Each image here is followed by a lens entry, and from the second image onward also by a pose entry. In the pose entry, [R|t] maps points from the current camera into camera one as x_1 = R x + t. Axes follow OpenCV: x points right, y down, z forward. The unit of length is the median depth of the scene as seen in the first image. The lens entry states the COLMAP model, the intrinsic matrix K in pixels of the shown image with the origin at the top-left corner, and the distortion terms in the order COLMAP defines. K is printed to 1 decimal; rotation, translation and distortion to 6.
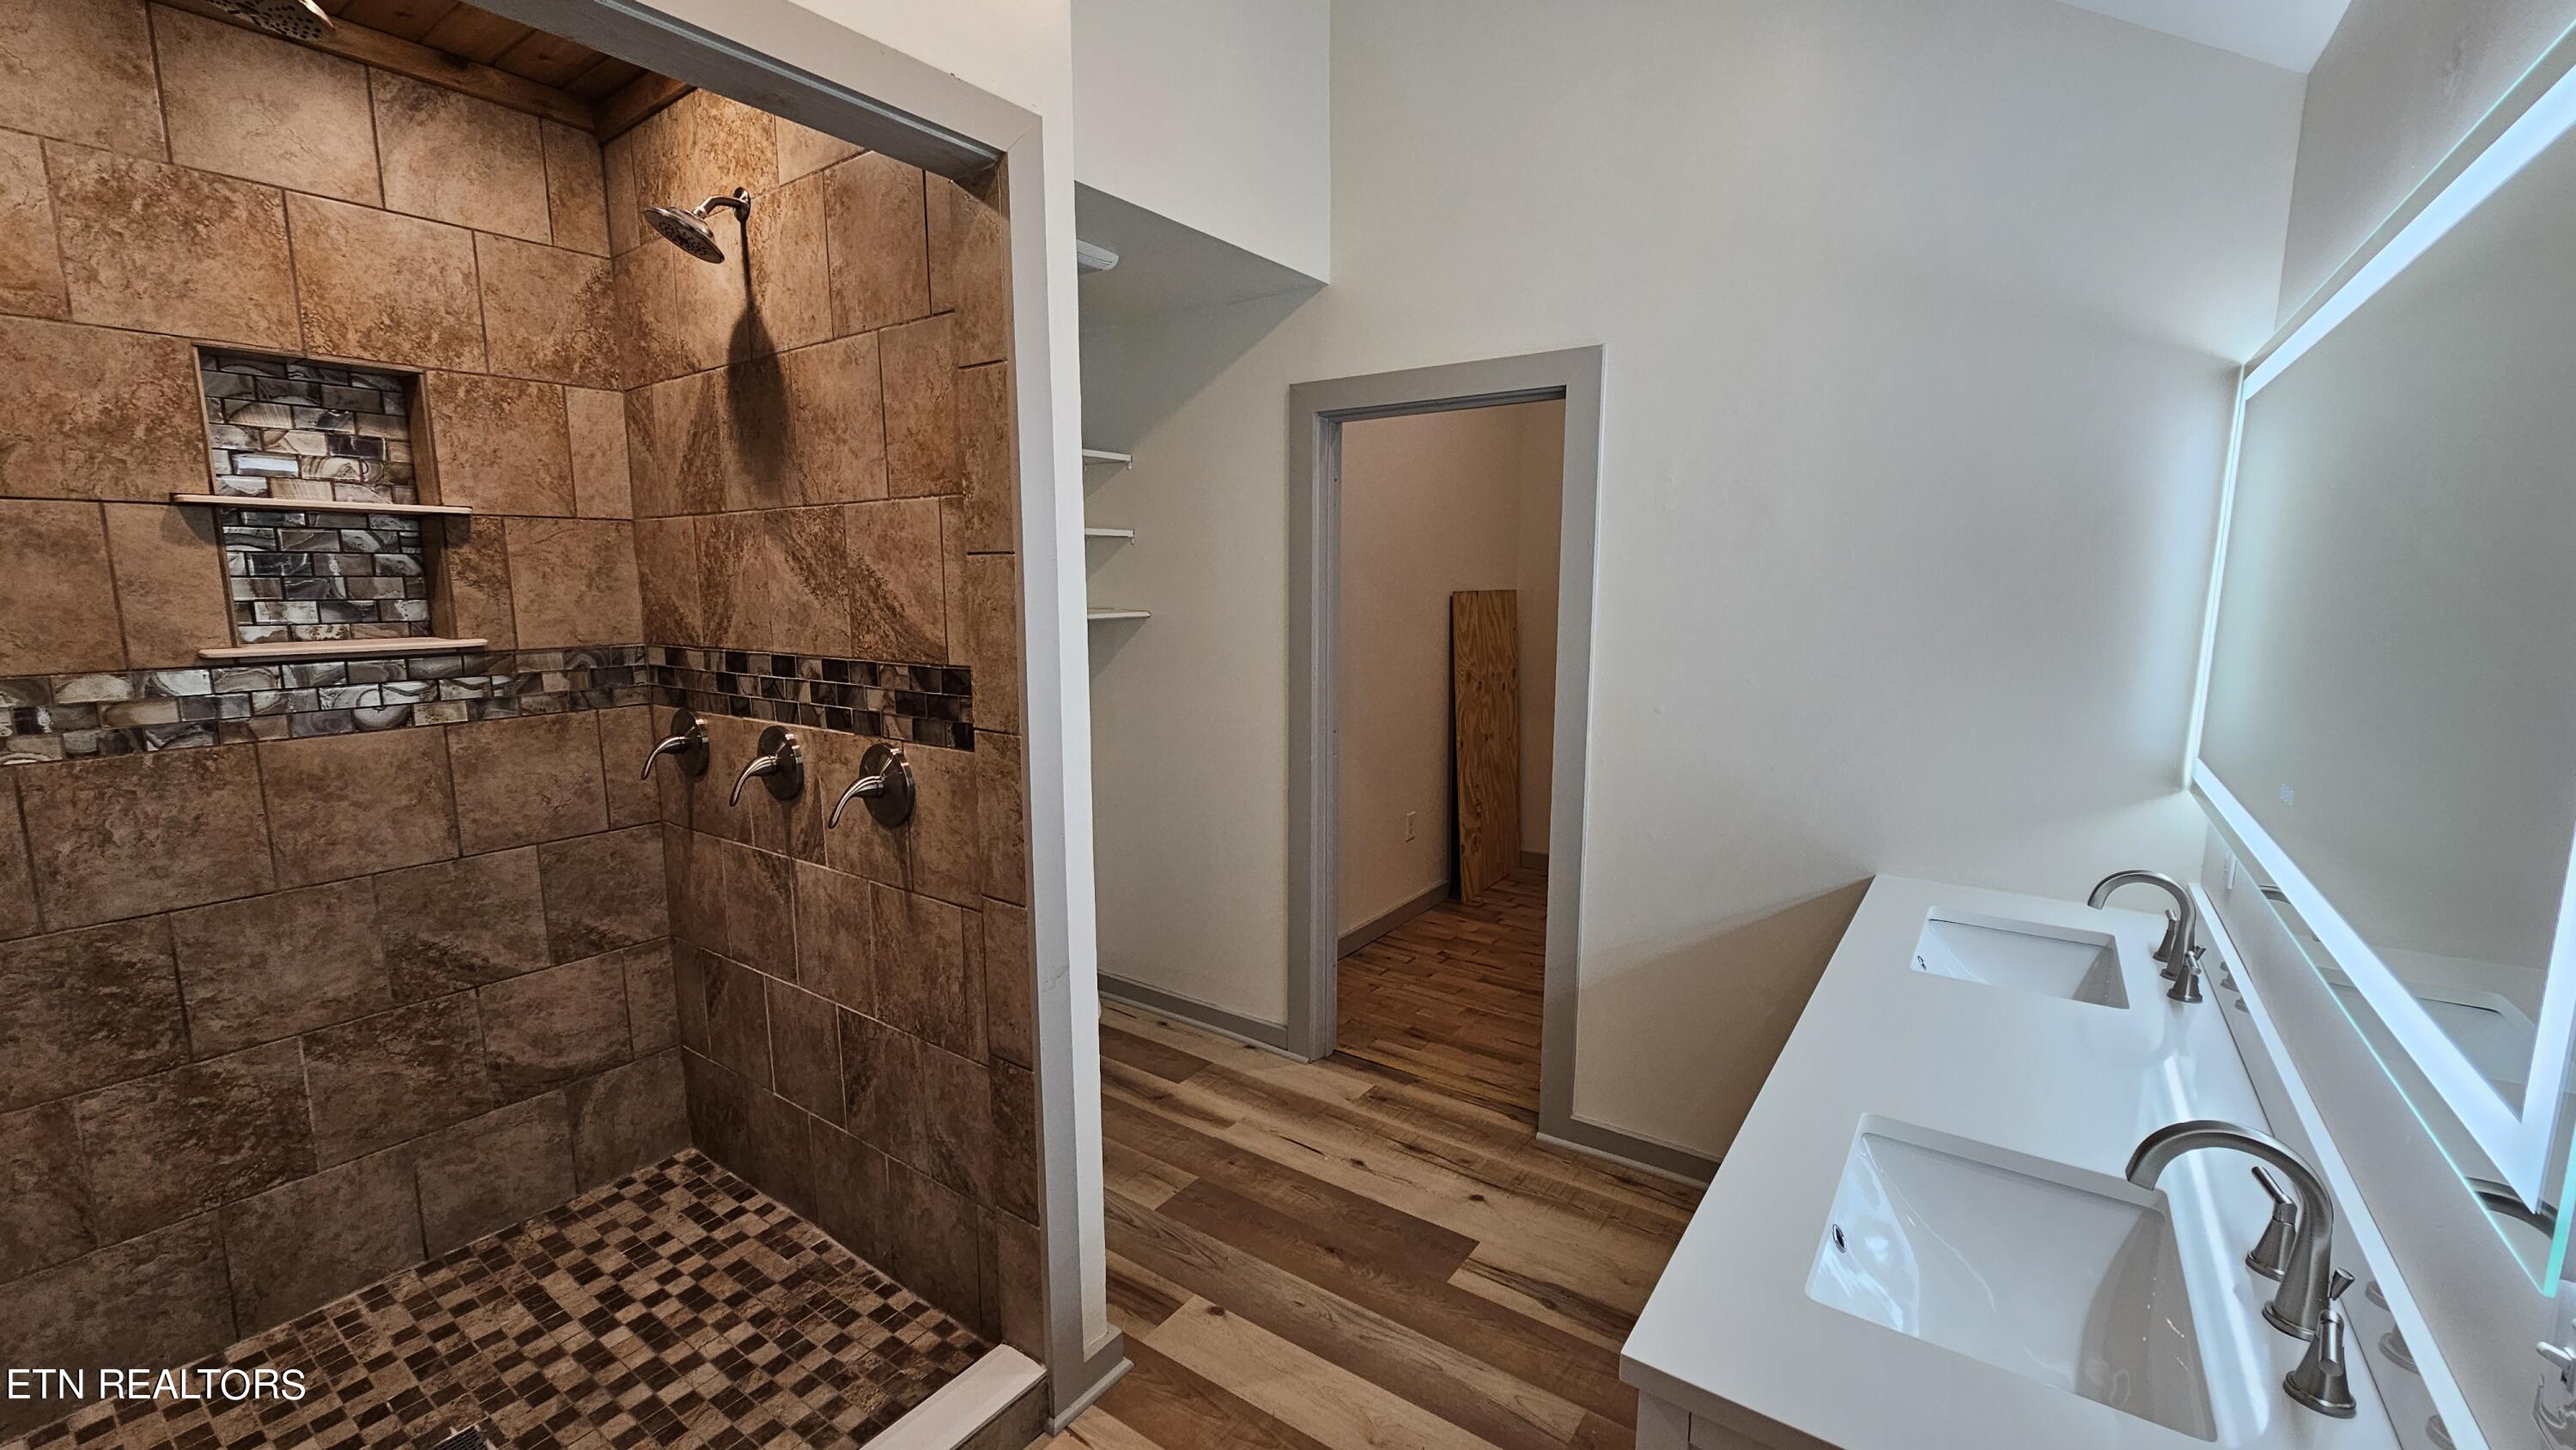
lens RADIAL K [[1047.9, 0, 1282.0], [0, 1047.9, 732.9], [0, 0, 1]] dist [-0.001287, 0.000790]
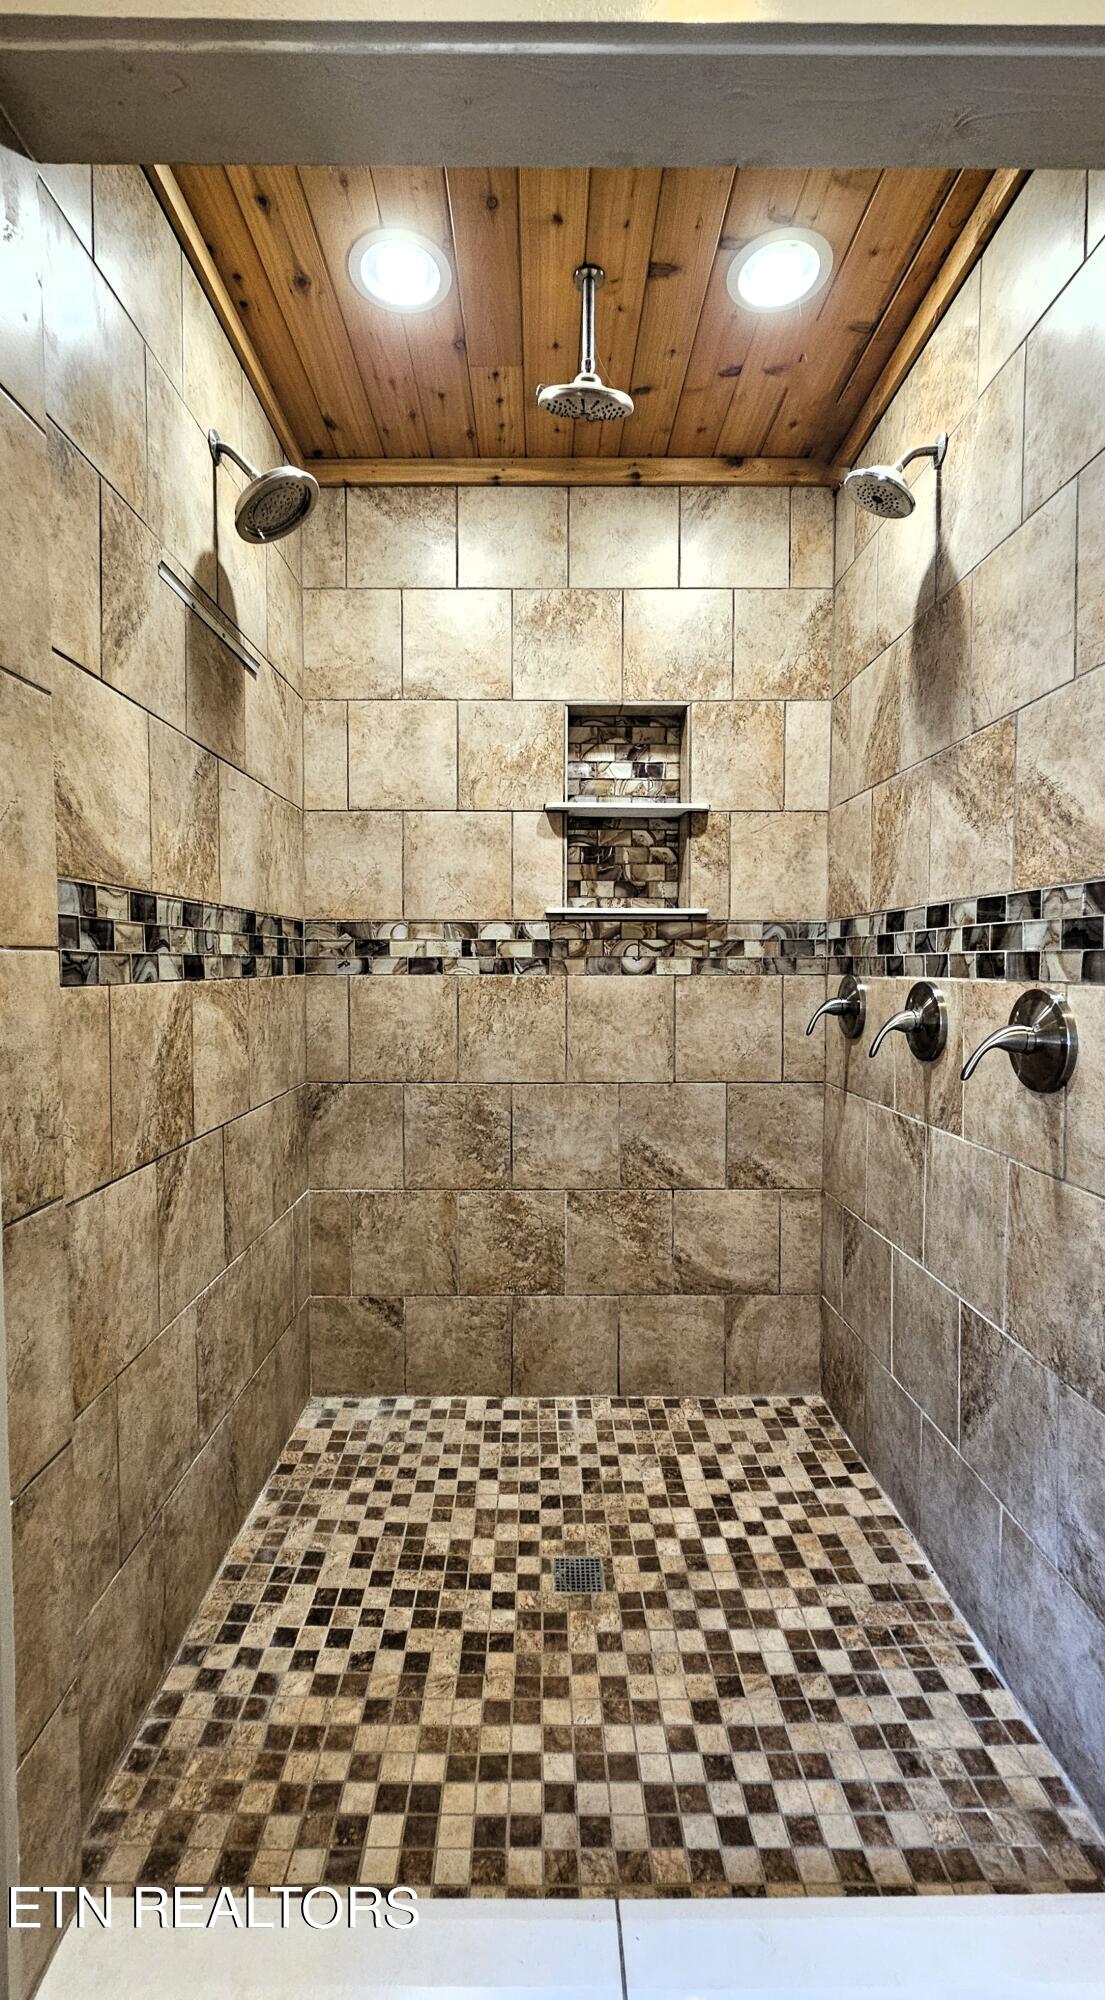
lens RADIAL K [[813.5, 0, 546.7], [0, 813.5, 1000.5], [0, 0, 1]] dist [-0.000960, -0.000530]
pose [[0.582621, 0.032958, -0.812076, -0.086060], [-0.124010, 0.991083, -0.048747, 0.091170], [0.803228, 0.129107, 0.581513, 0.307244]]
